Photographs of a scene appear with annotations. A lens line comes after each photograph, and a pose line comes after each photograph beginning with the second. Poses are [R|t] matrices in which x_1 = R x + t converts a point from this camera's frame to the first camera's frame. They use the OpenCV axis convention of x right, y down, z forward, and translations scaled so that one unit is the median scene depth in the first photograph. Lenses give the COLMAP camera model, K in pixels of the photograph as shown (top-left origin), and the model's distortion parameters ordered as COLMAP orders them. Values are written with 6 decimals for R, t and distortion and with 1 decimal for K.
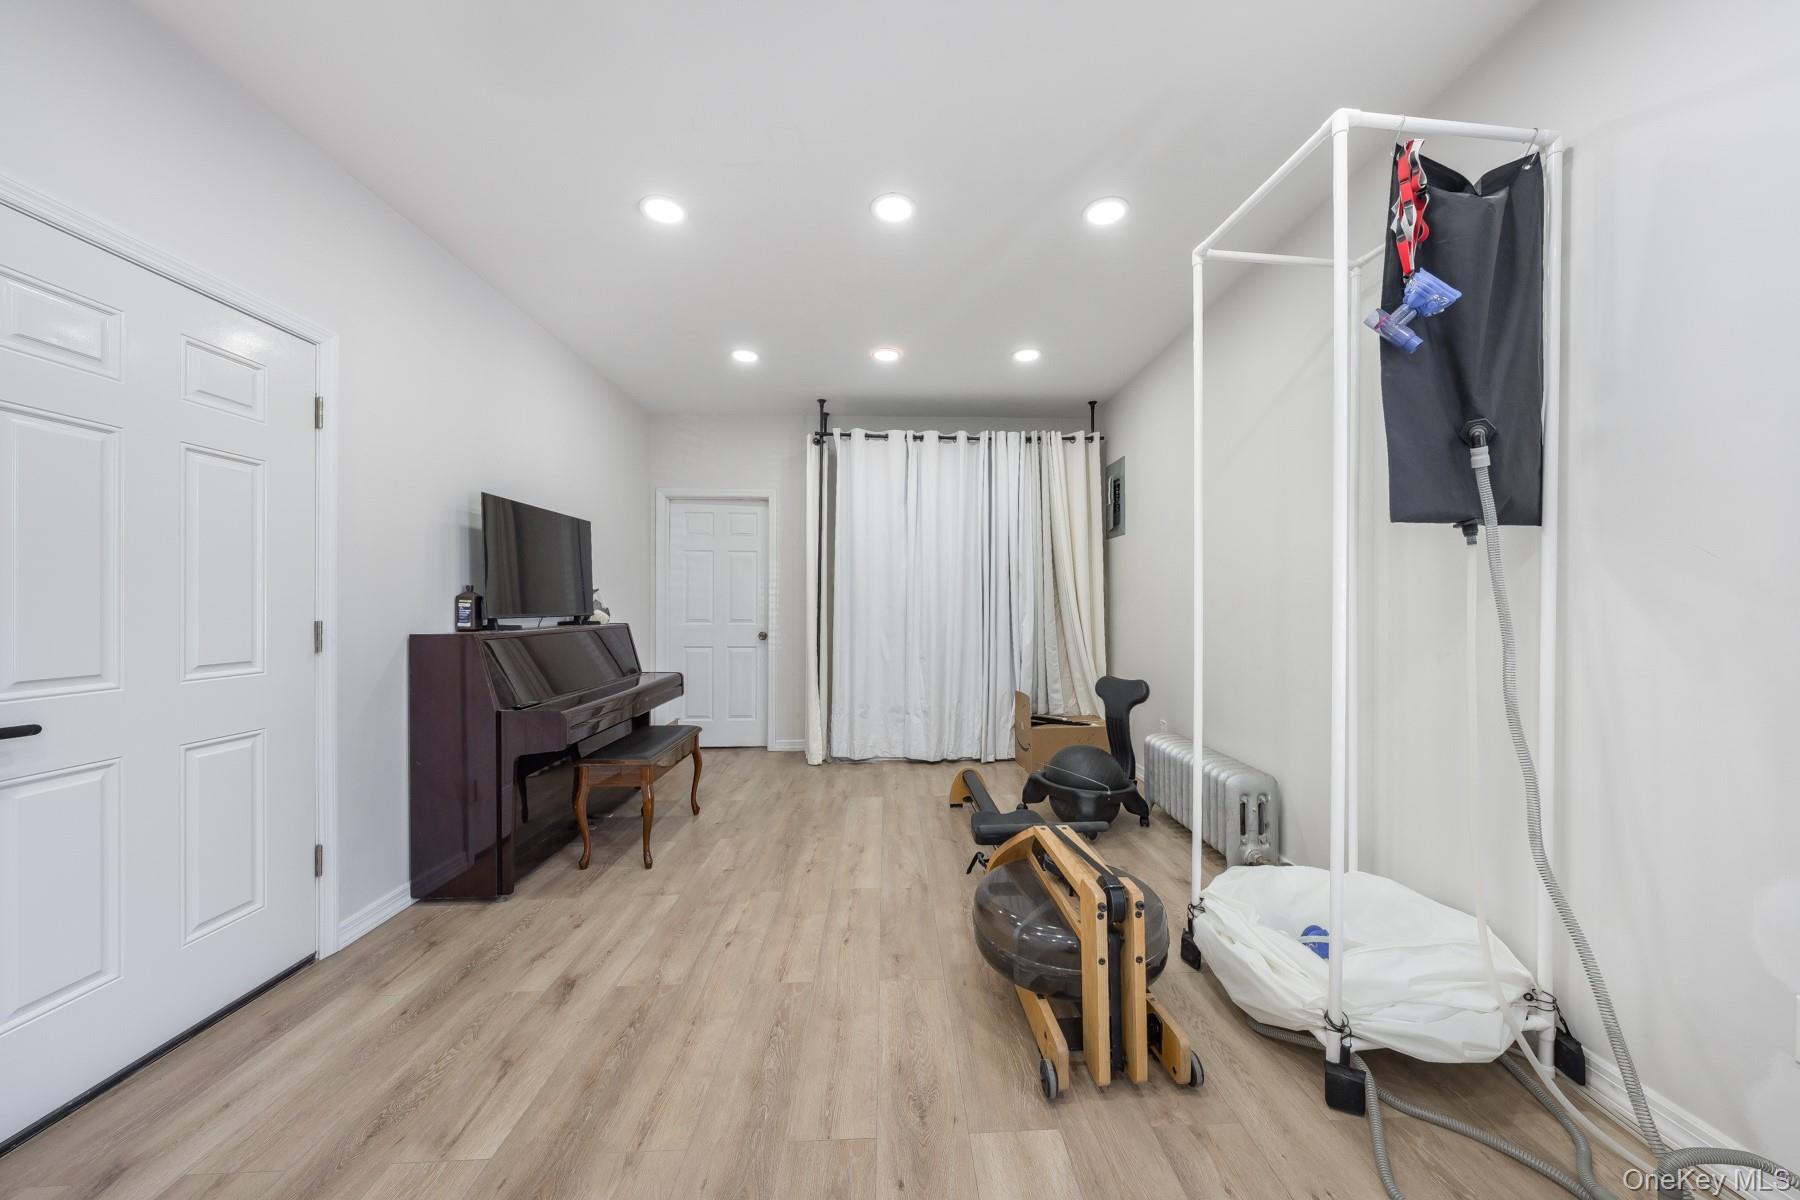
lens RADIAL K [[607.7, 0, 913.5], [0, 607.7, 606.7], [0, 0, 1]] dist [-0.002340, -0.000511]
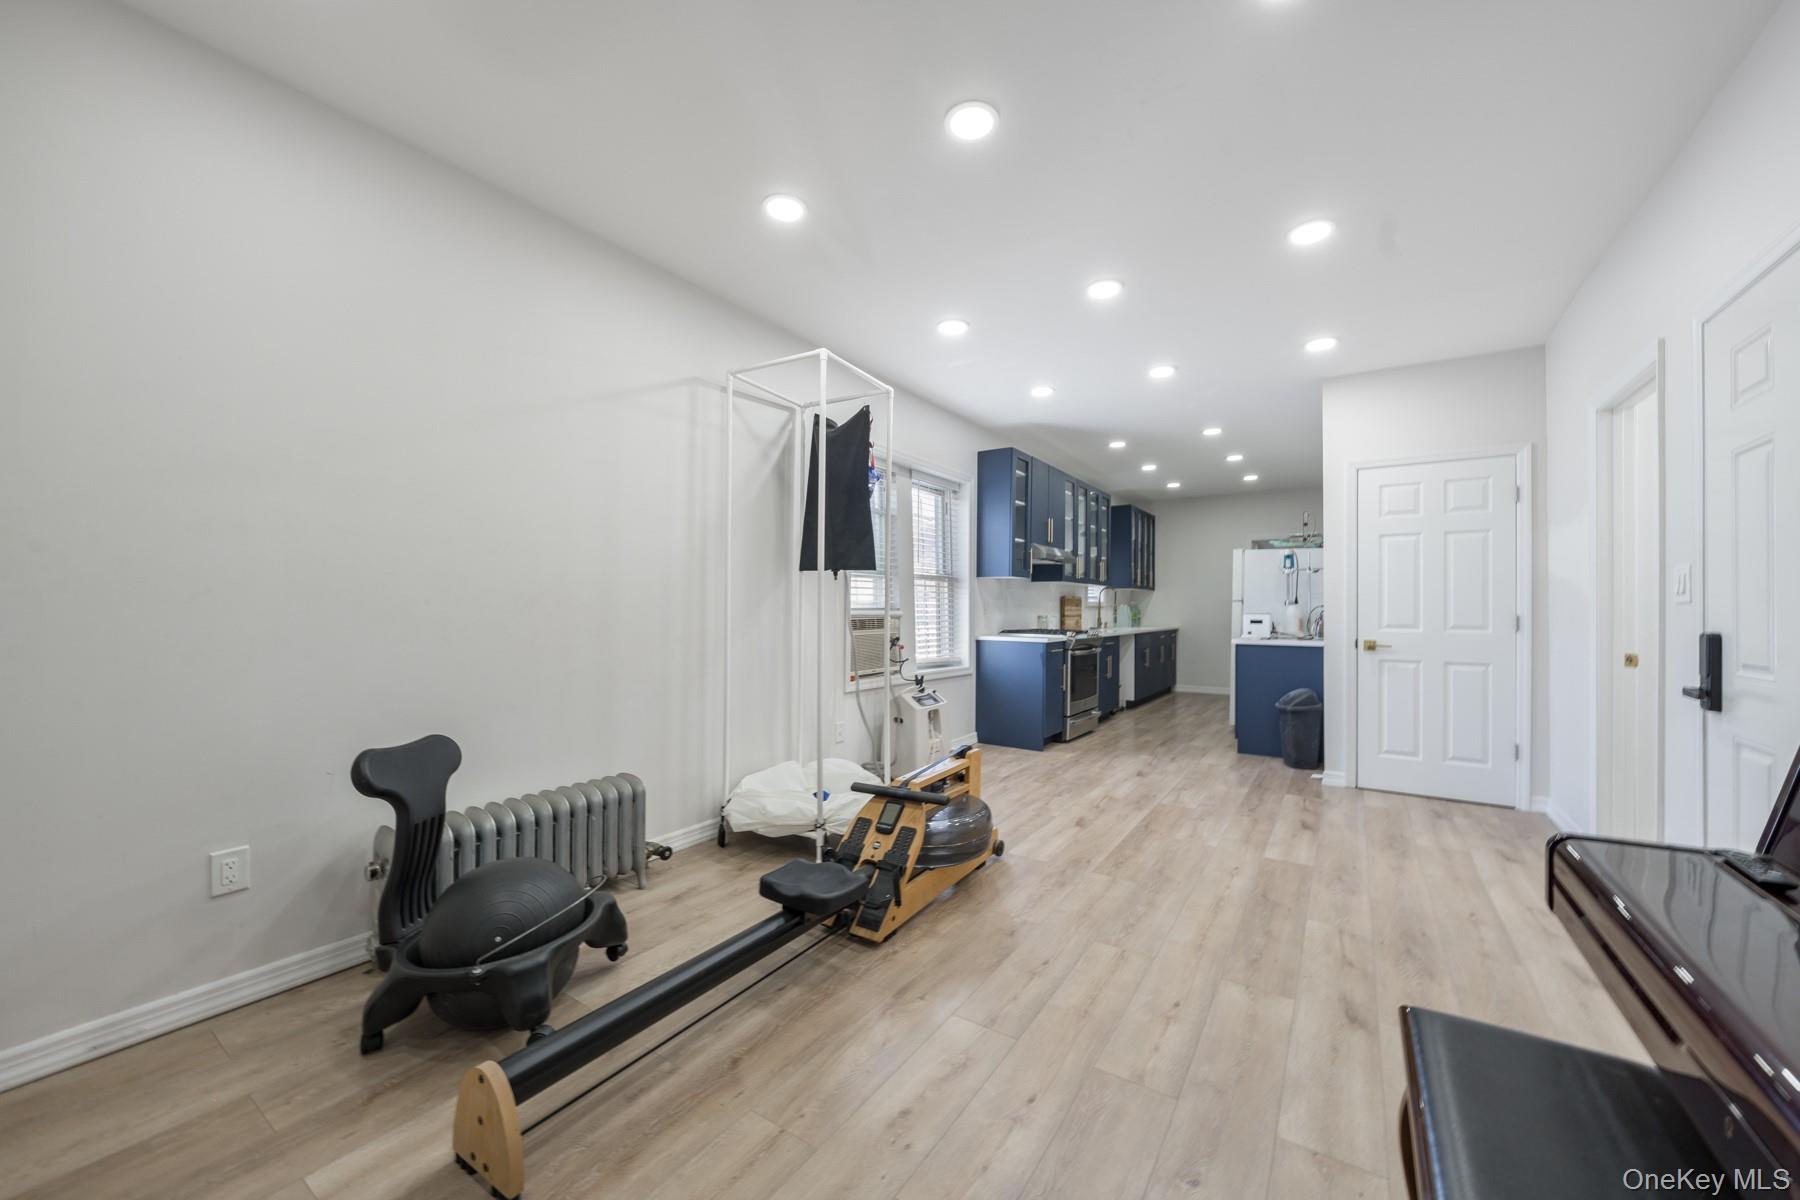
lens RADIAL K [[675.0, 0, 914.1], [0, 675.0, 608.1], [0, 0, 1]] dist [0.000894, -0.000680]
pose [[-0.810911, -0.000772, 0.585170, -0.441265], [-0.000840, 1.000000, 0.000155, 0.003525], [-0.585169, -0.000366, -0.810911, 1.562418]]
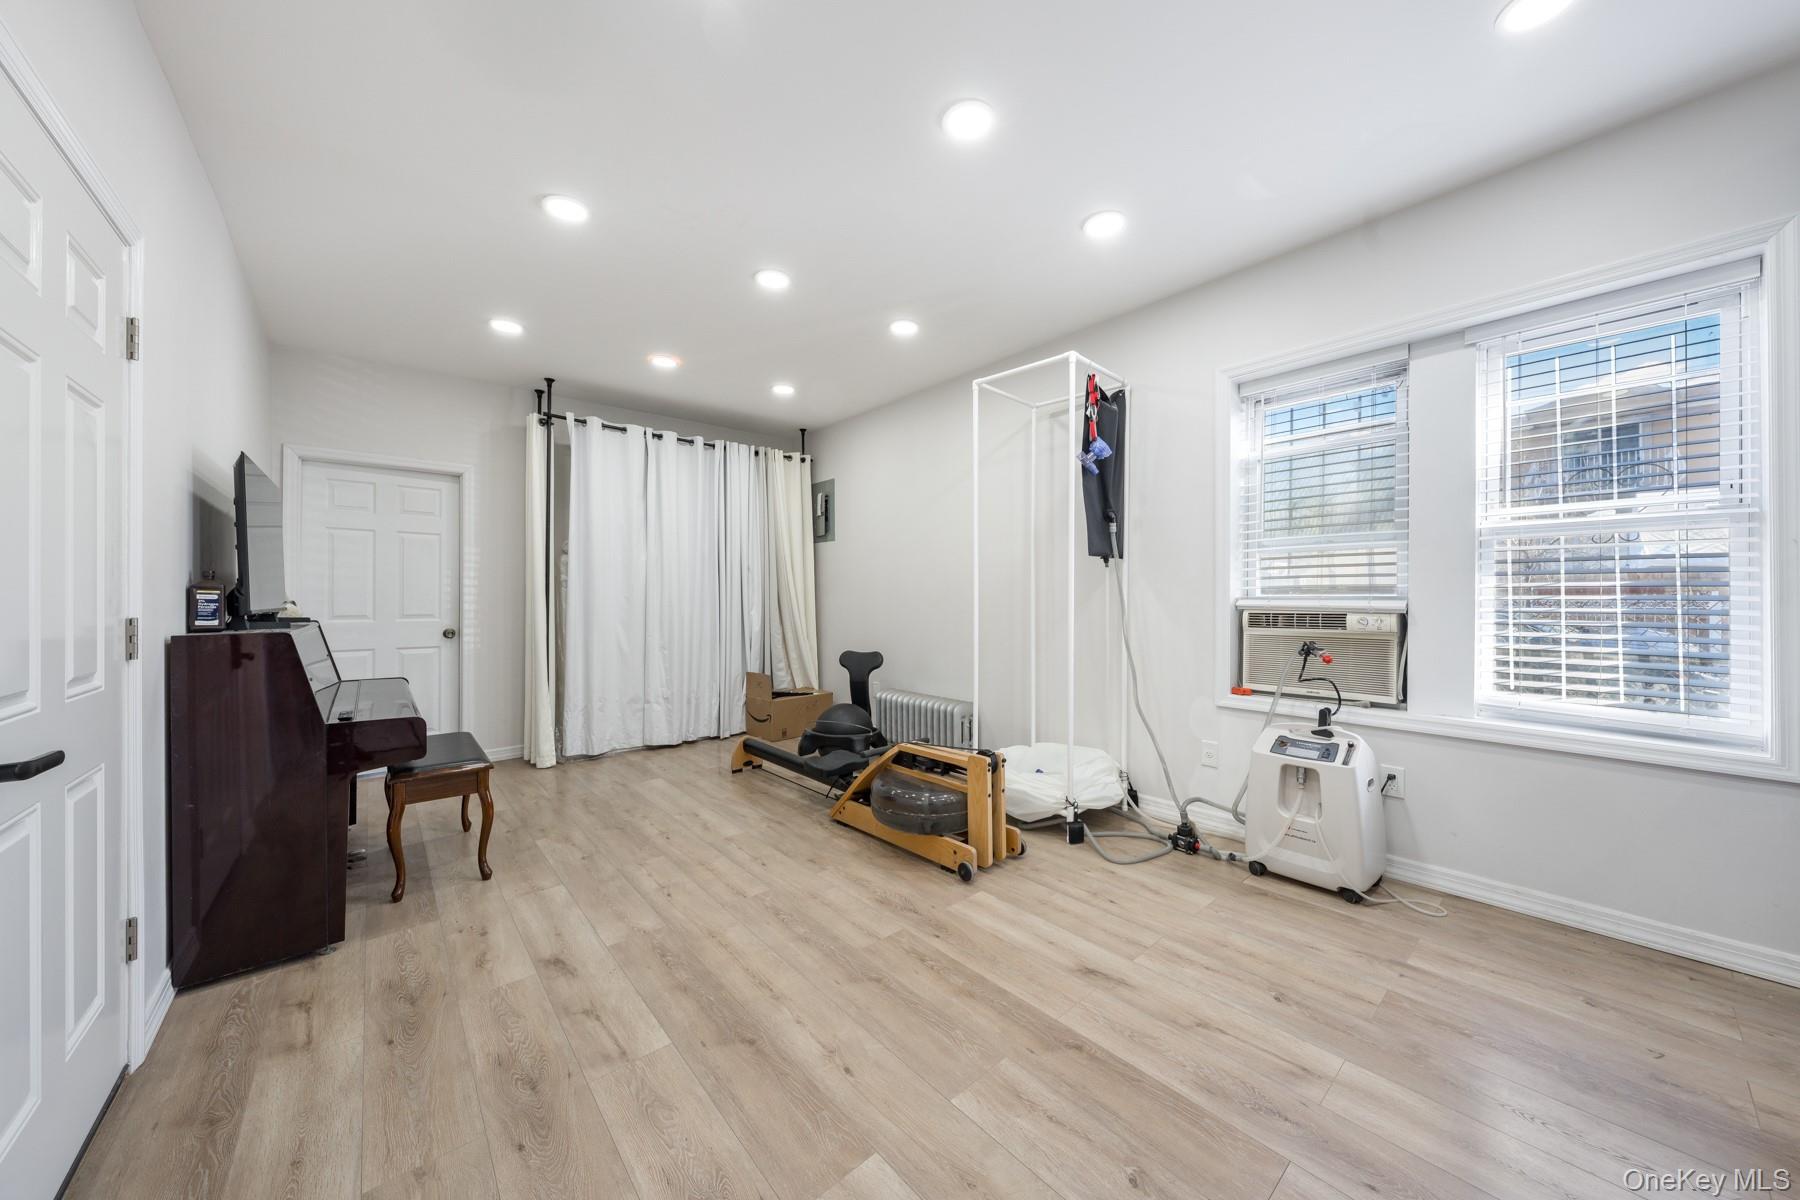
lens RADIAL K [[607.7, 0, 900.3], [0, 607.7, 598.3], [0, 0, 1]] dist [-0.002340, -0.000511]
pose [[0.788452, -0.003525, 0.615087, -0.522277], [0.004712, 0.999989, -0.000310, 0.002955], [-0.615079, 0.003143, 0.788459, -0.128782]]
